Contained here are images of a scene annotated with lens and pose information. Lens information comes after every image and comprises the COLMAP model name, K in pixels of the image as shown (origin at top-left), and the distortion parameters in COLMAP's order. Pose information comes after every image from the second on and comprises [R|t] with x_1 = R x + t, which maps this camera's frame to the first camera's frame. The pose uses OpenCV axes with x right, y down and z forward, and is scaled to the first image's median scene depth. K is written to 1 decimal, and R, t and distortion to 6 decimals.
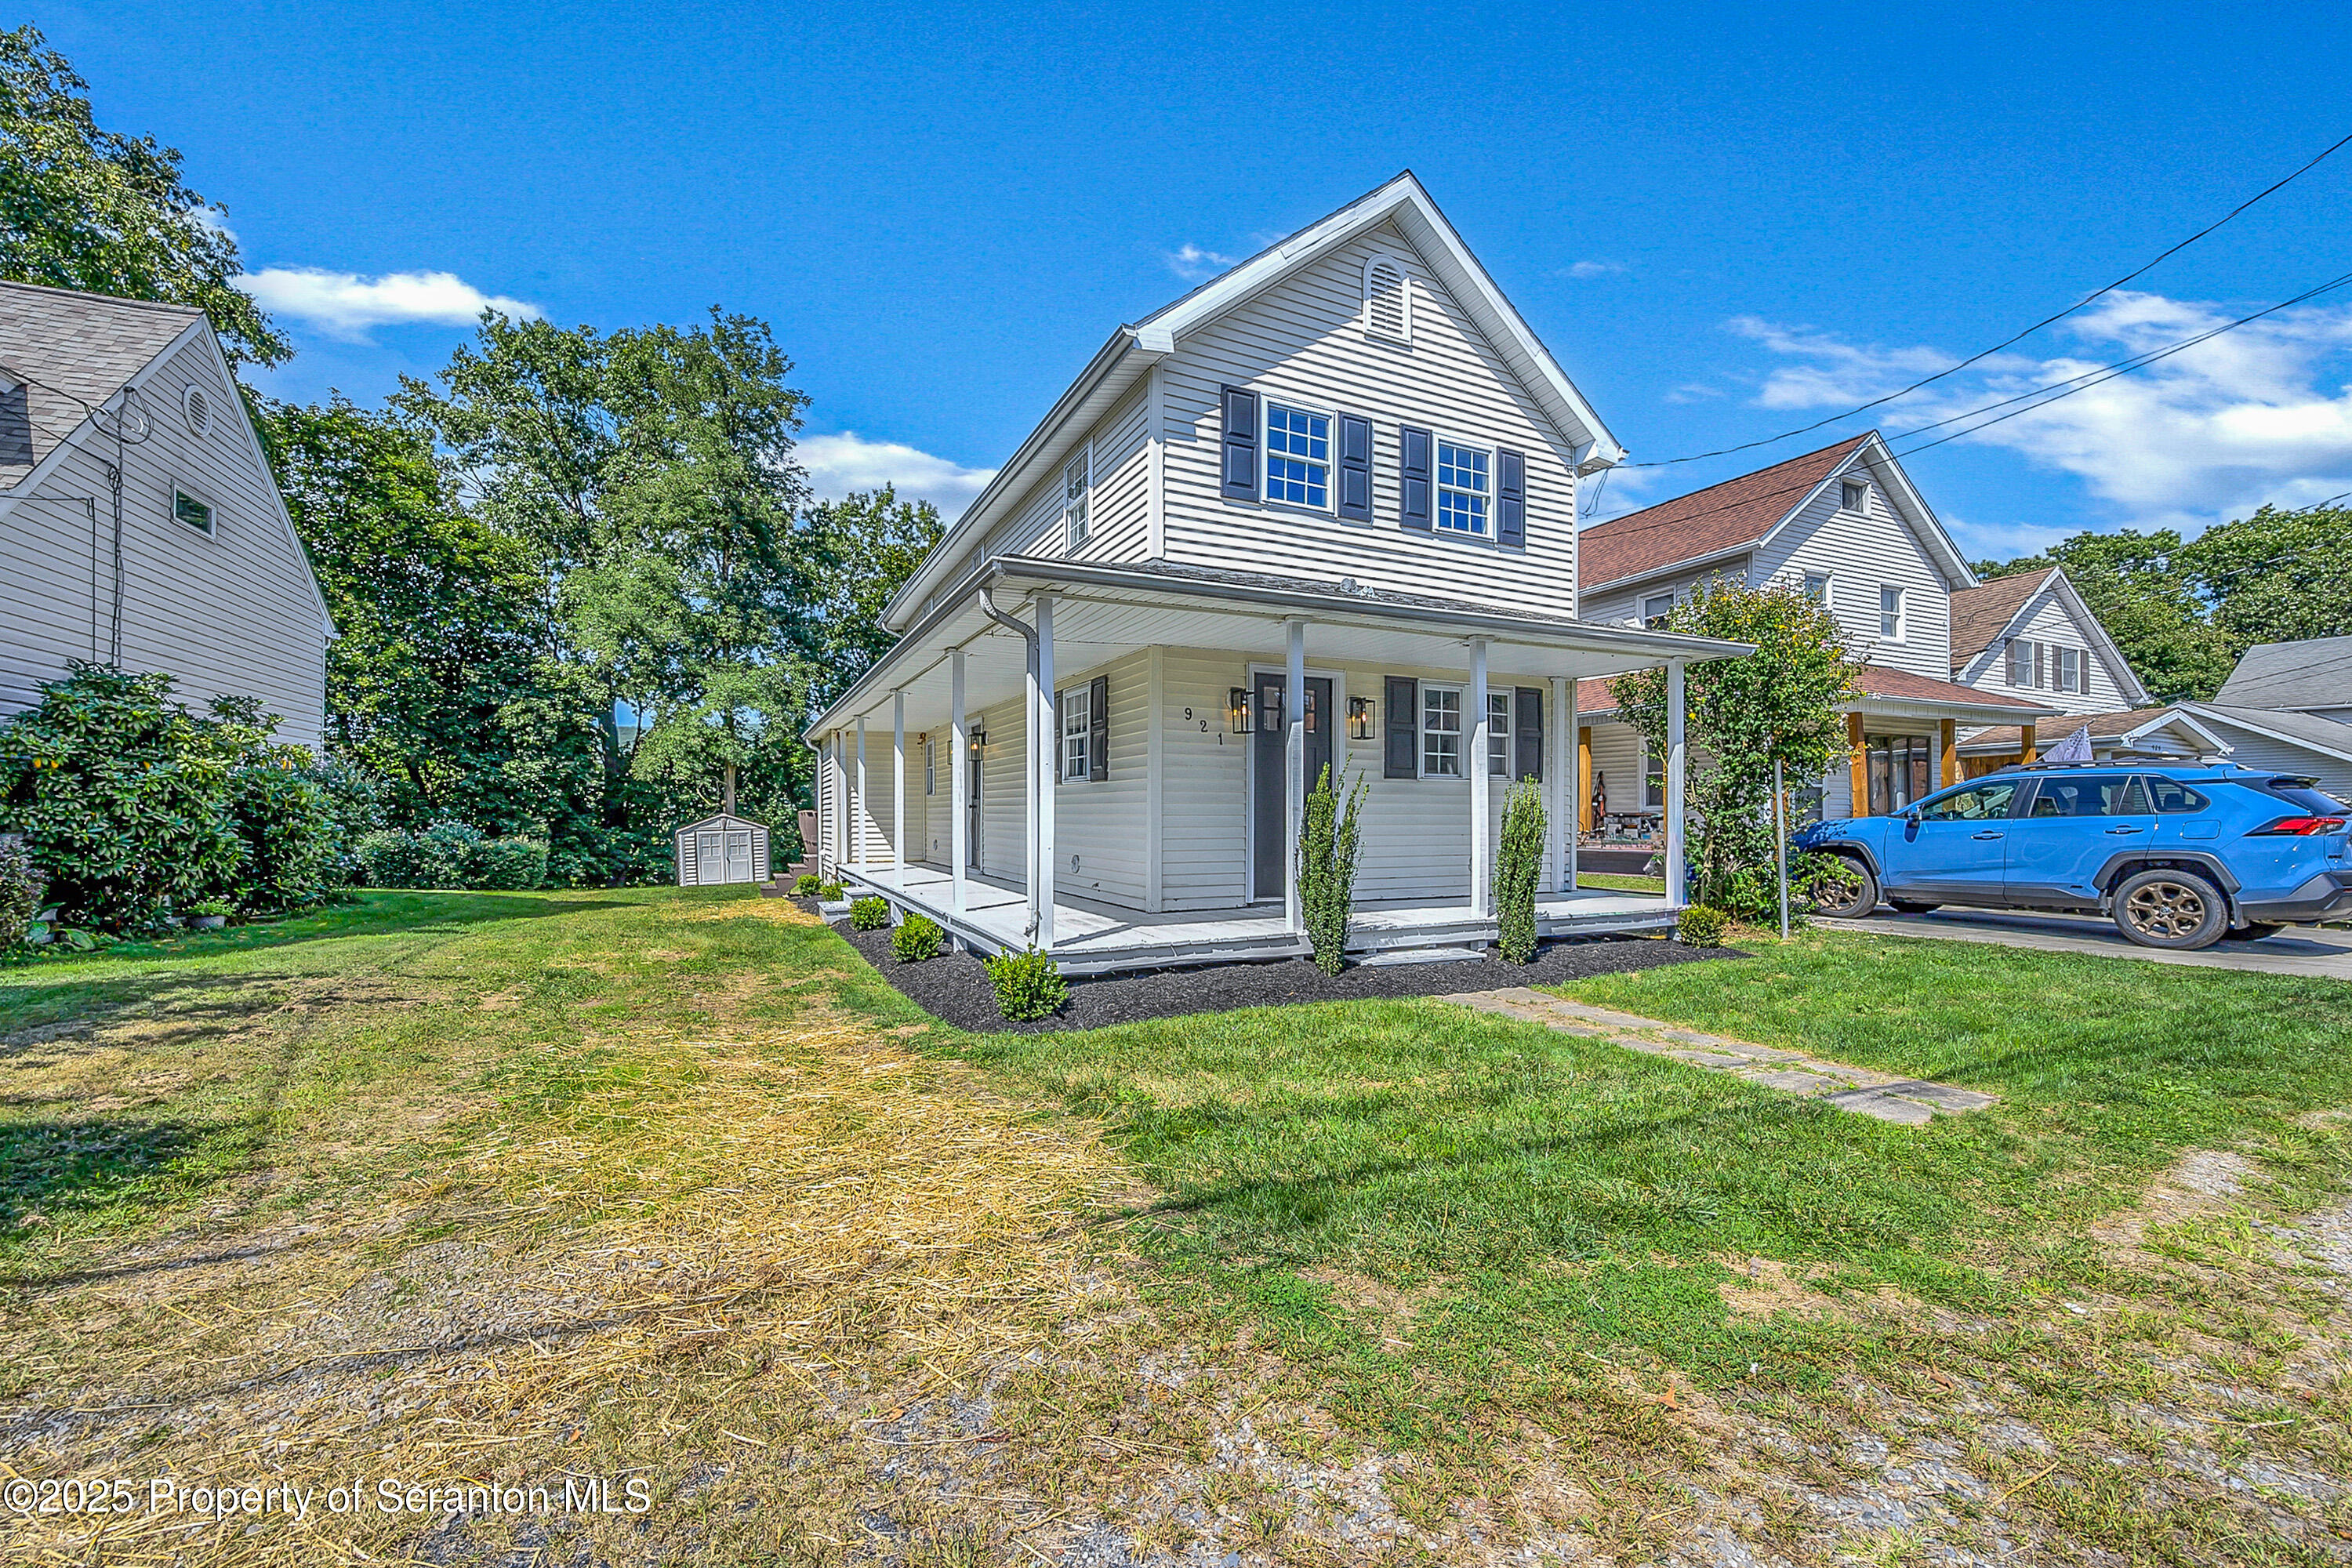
lens RADIAL K [[1035.3, 0, 1168.5], [0, 1035.3, 828.1], [0, 0, 1]] dist [0.000275, 0.000029]
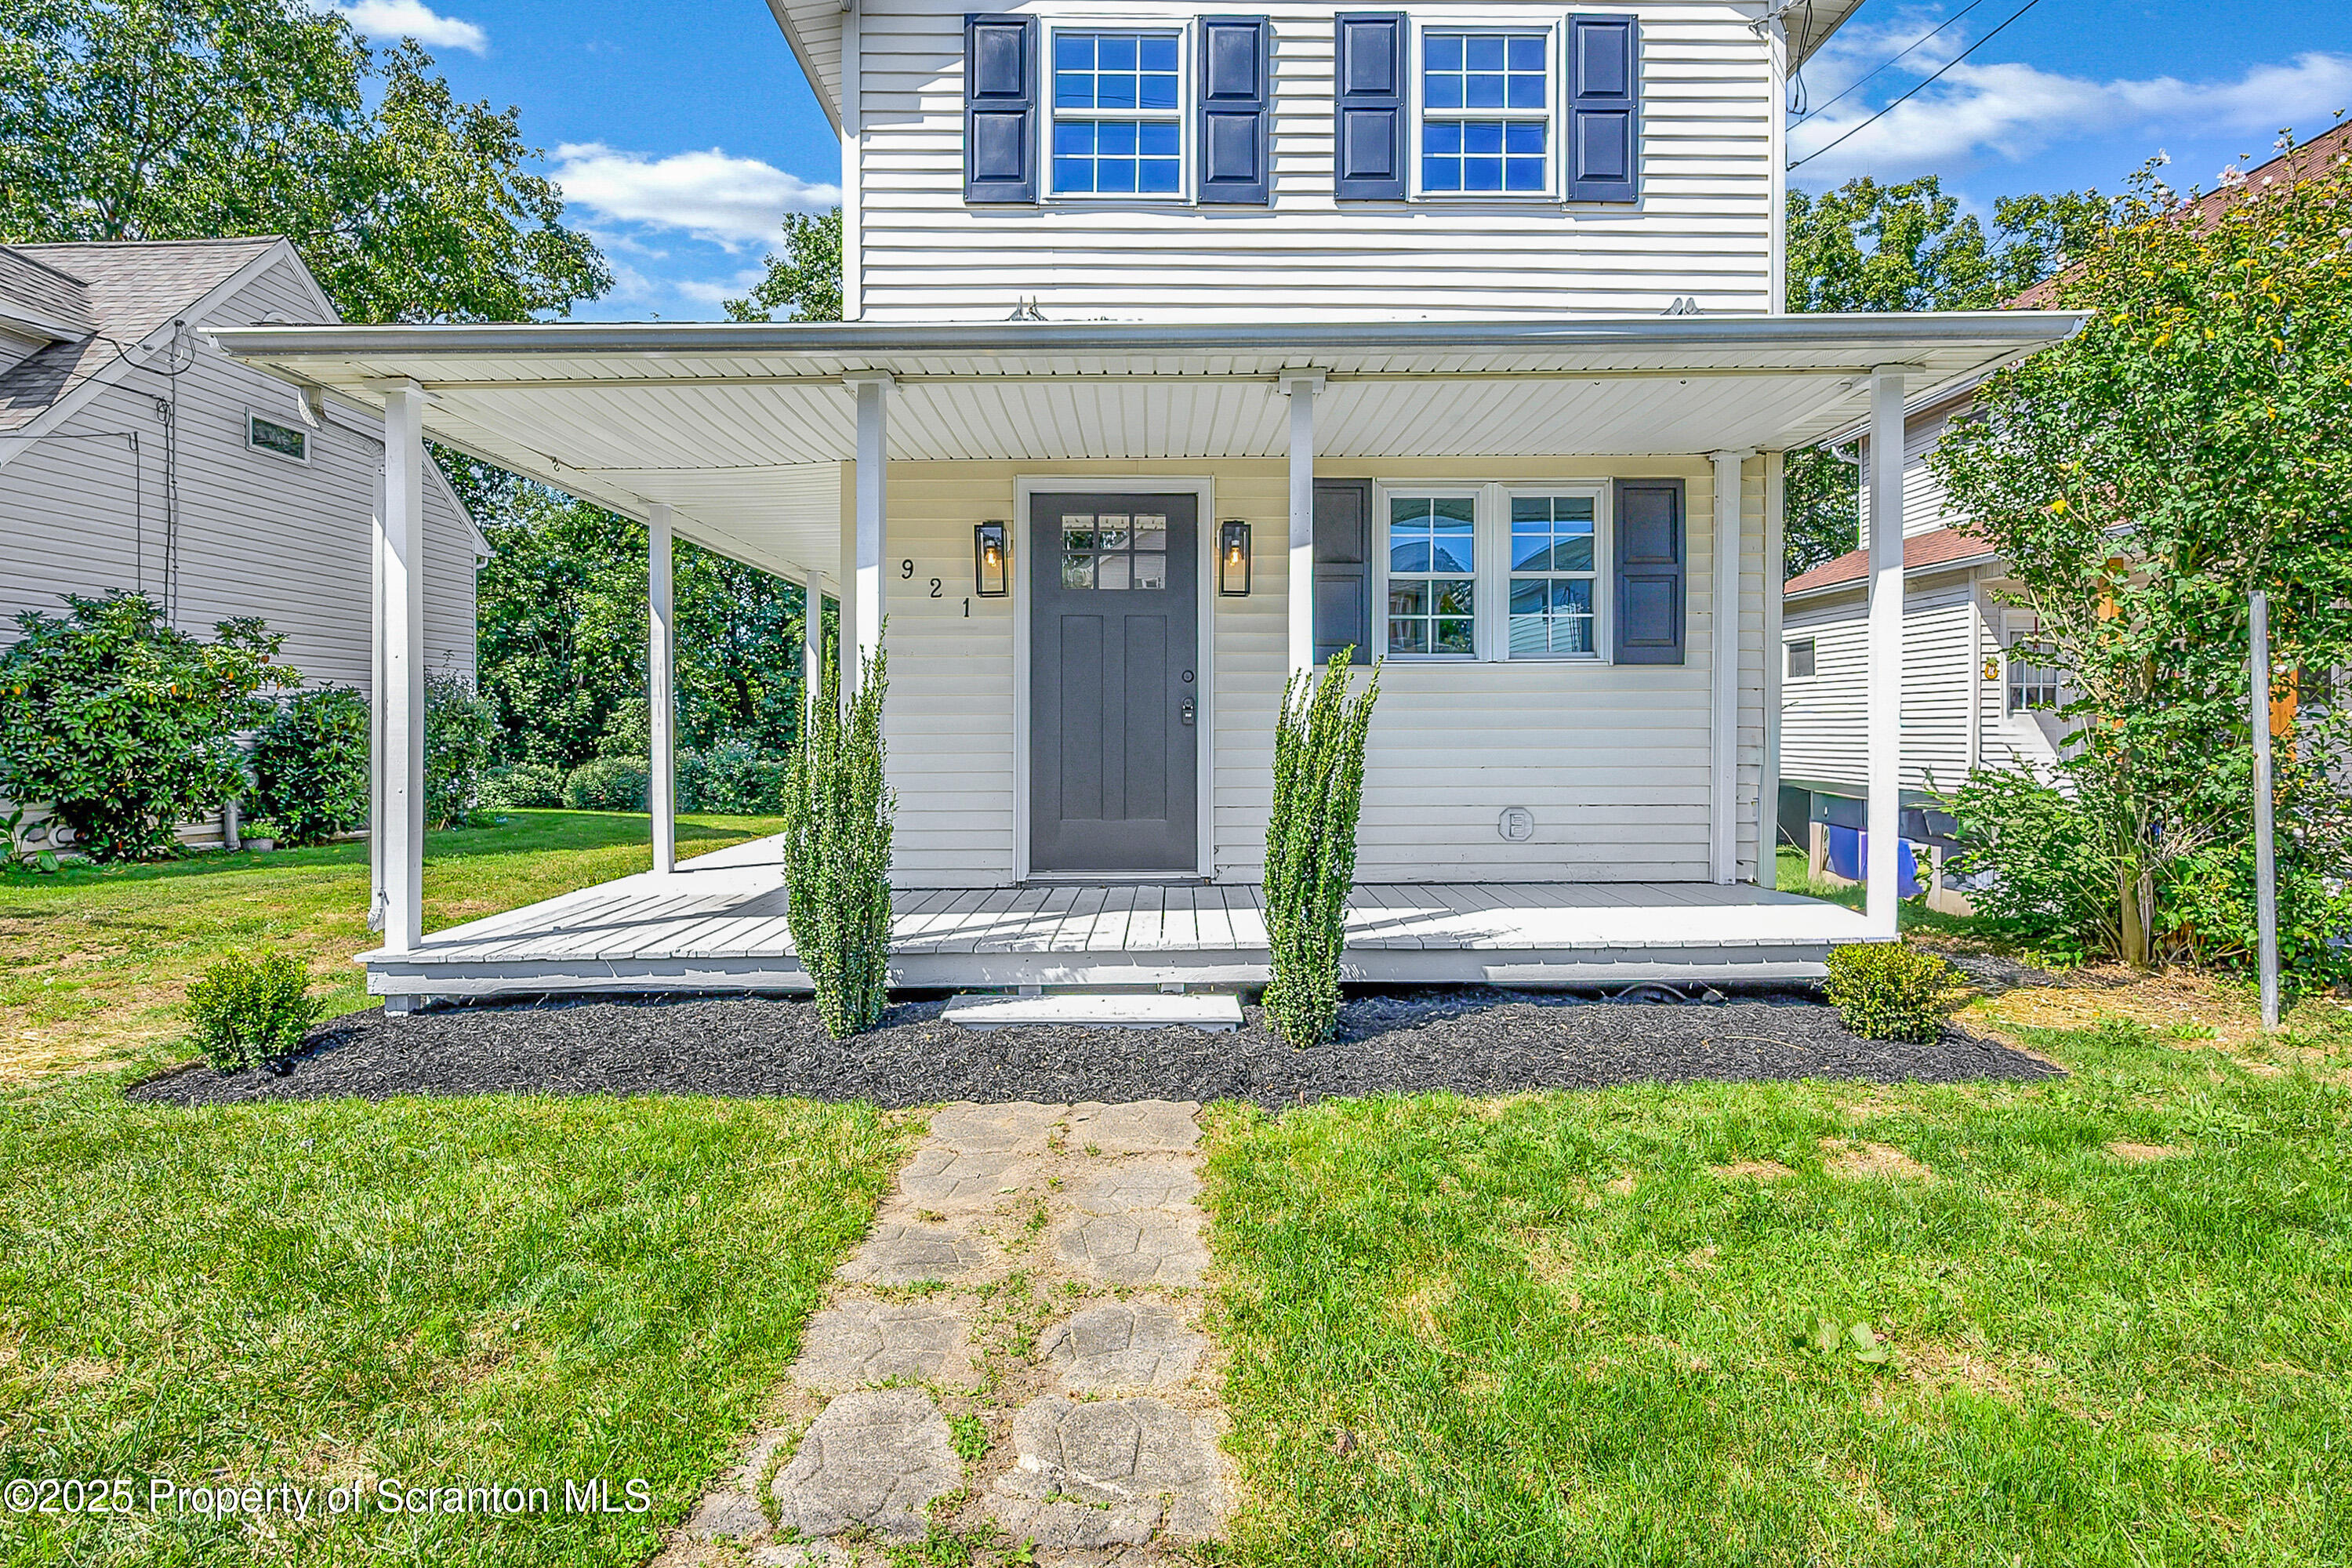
lens RADIAL K [[1217.0, 0, 1174.8], [0, 1217.0, 757.2], [0, 0, 1]] dist [0.000310, 0.000010]
pose [[0.892190, 0.003383, -0.451648, 0.444147], [0.001610, 0.999942, 0.010670, -0.005893], [0.451658, -0.010246, 0.892132, 0.389911]]
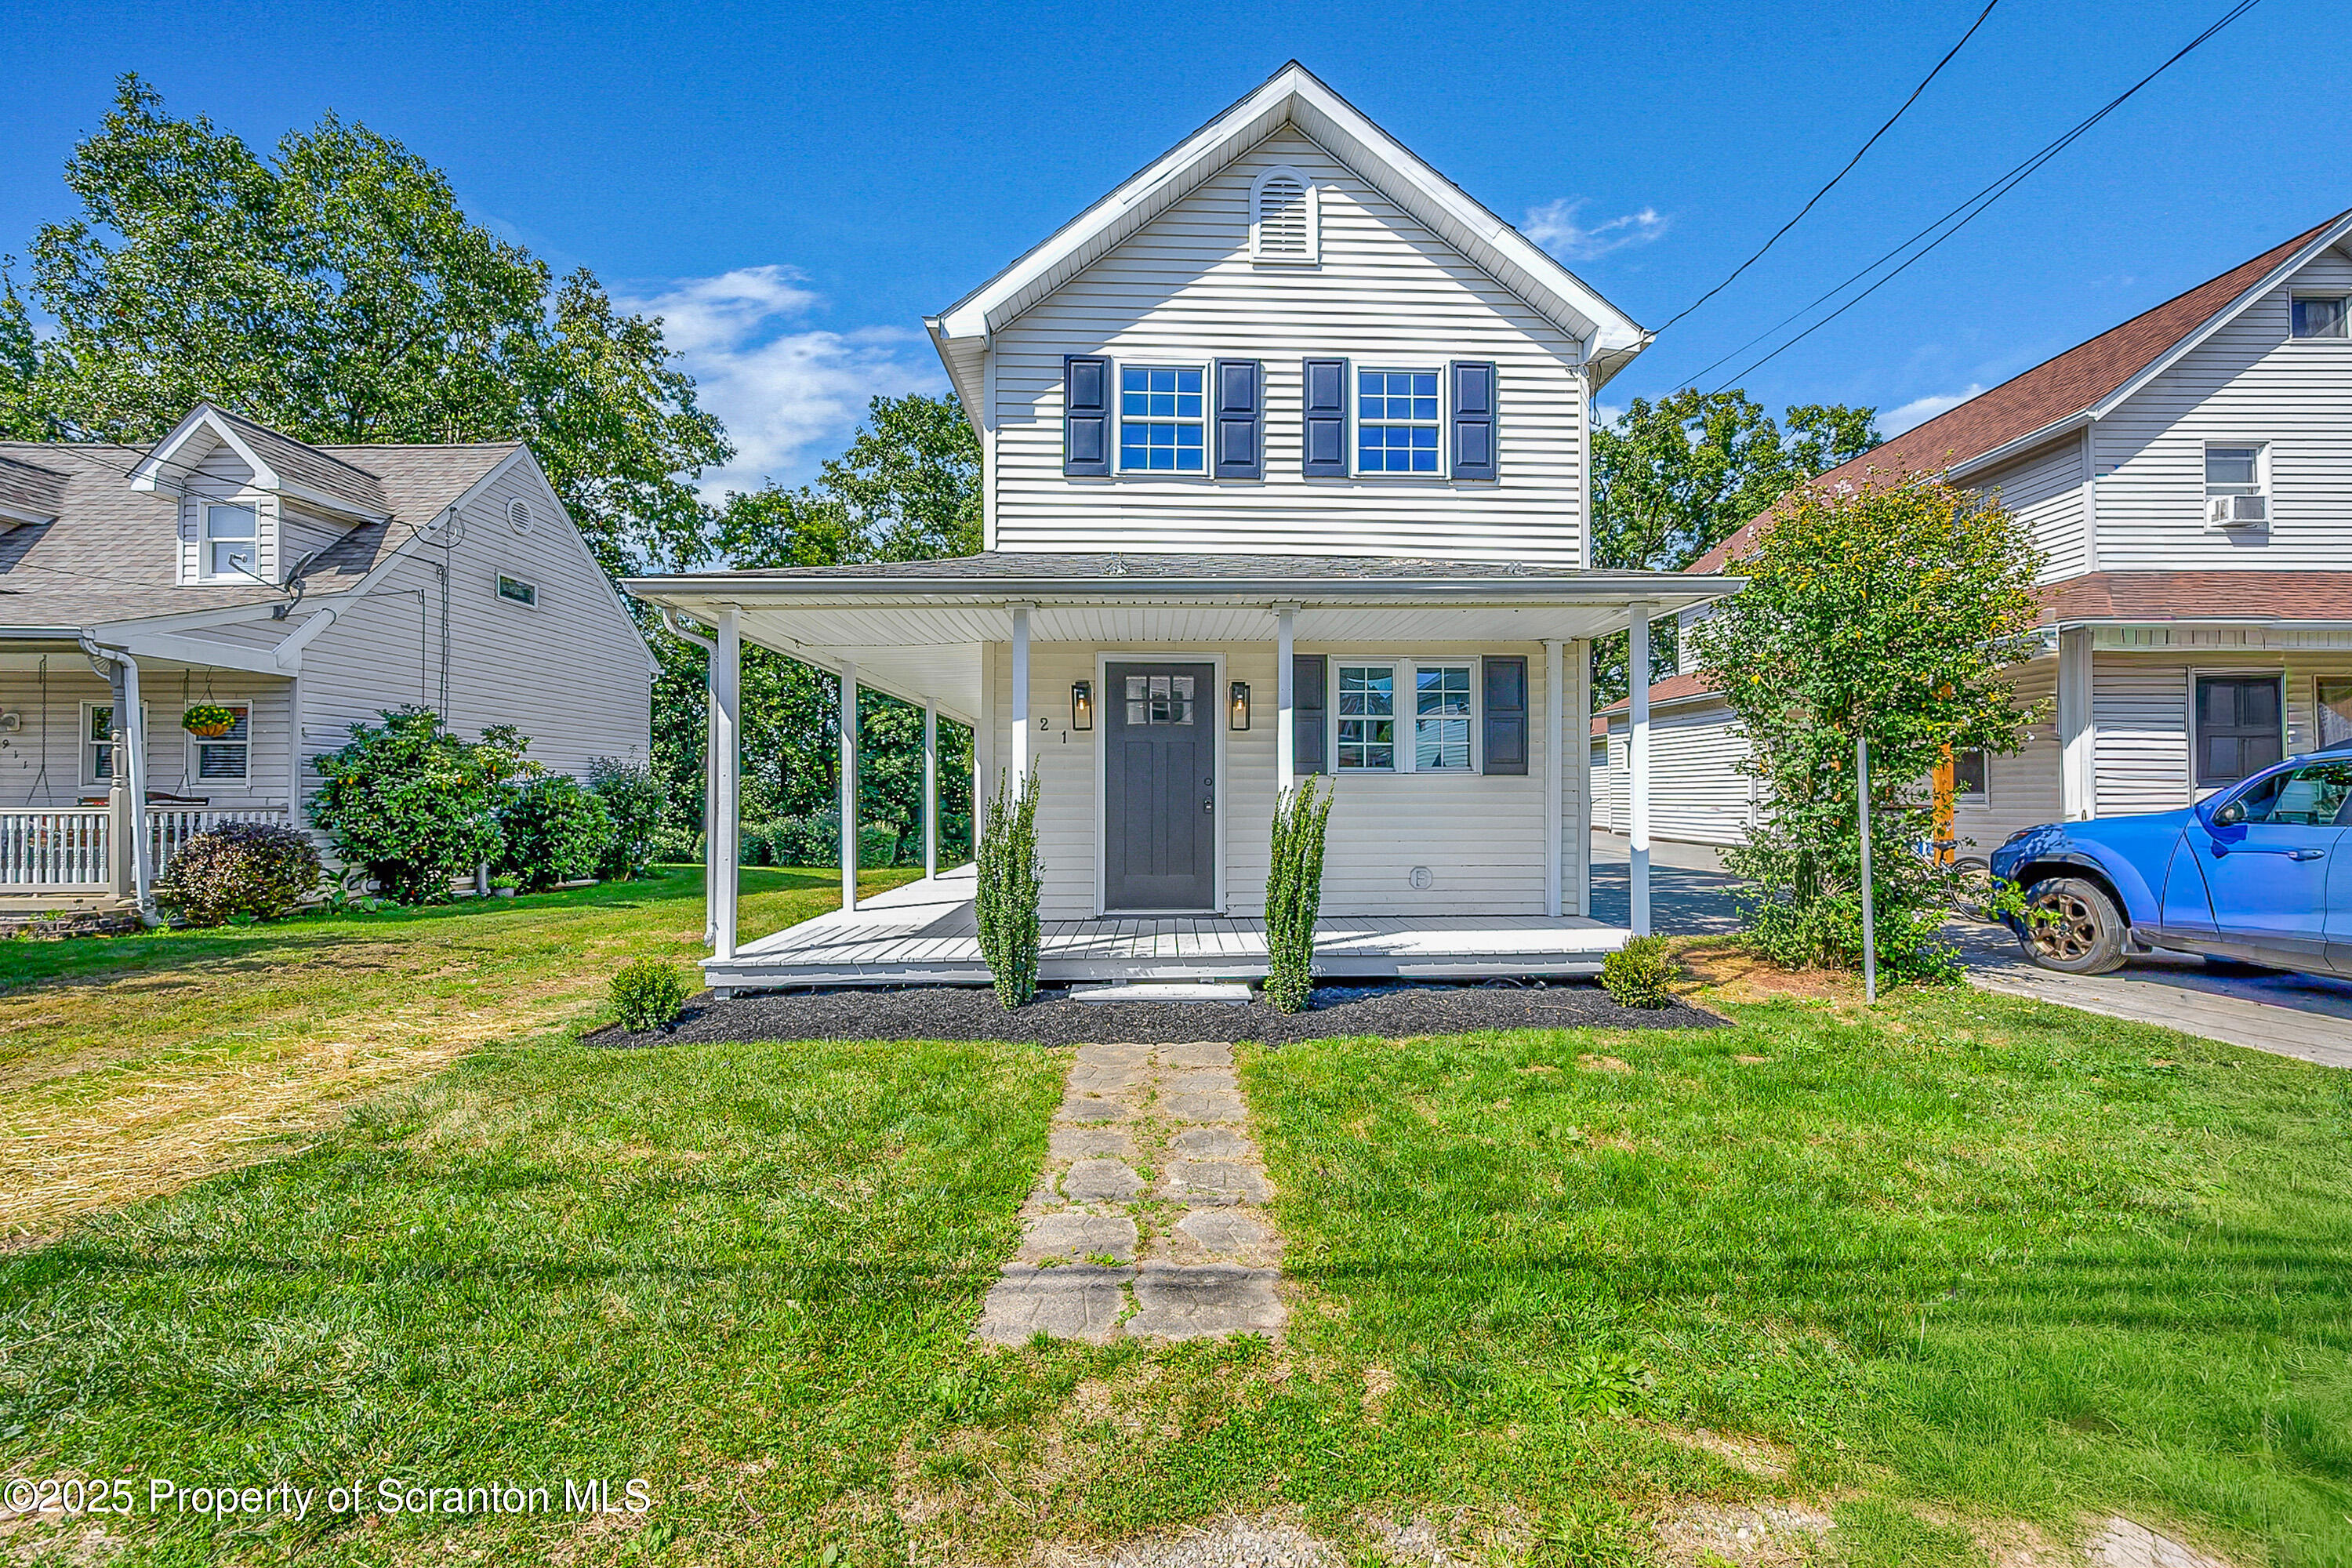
lens RADIAL K [[1004.2, 0, 1182.0], [0, 1004.2, 794.8], [0, 0, 1]] dist [0.002752, 0.000195]
pose [[0.901963, -0.006486, -0.431764, 0.493800], [0.001252, 0.999922, -0.012405, -0.021439], [0.431811, 0.010648, 0.901901, 0.218305]]
